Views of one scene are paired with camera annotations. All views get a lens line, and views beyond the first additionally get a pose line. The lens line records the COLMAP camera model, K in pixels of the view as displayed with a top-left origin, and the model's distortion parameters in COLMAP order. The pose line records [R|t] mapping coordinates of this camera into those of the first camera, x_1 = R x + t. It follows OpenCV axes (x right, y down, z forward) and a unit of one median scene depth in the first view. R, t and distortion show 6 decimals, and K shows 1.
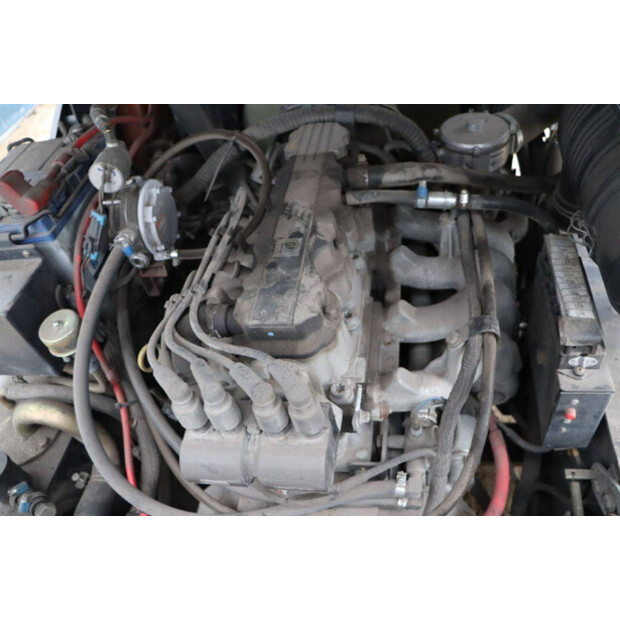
lens RADIAL K [[504.4, 0, 310.1], [0, 504.4, 318.4], [0, 0, 1]] dist [-0.167319, 0.141326]
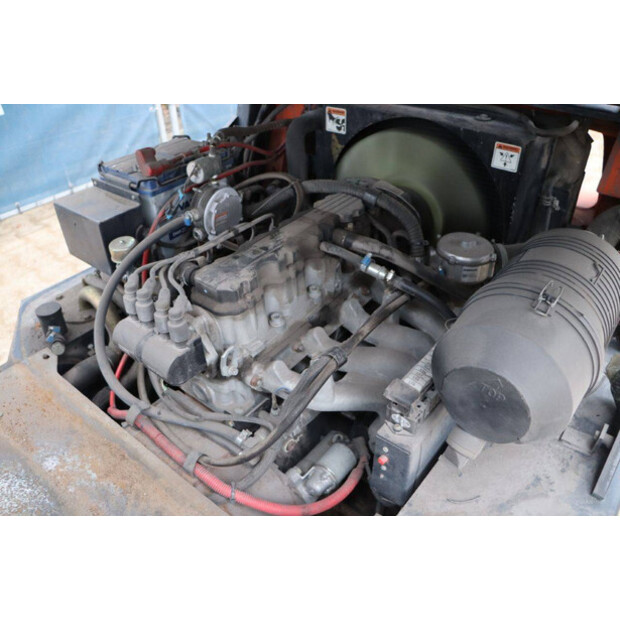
lens RADIAL K [[504.4, 0, 310.1], [0, 504.4, 318.4], [0, 0, 1]] dist [-0.167319, 0.141326]
pose [[0.851262, 0.432474, -0.297186, 0.539206], [-0.468340, 0.881604, -0.058580, 0.035019], [0.236666, 0.189051, 0.953021, -0.296860]]
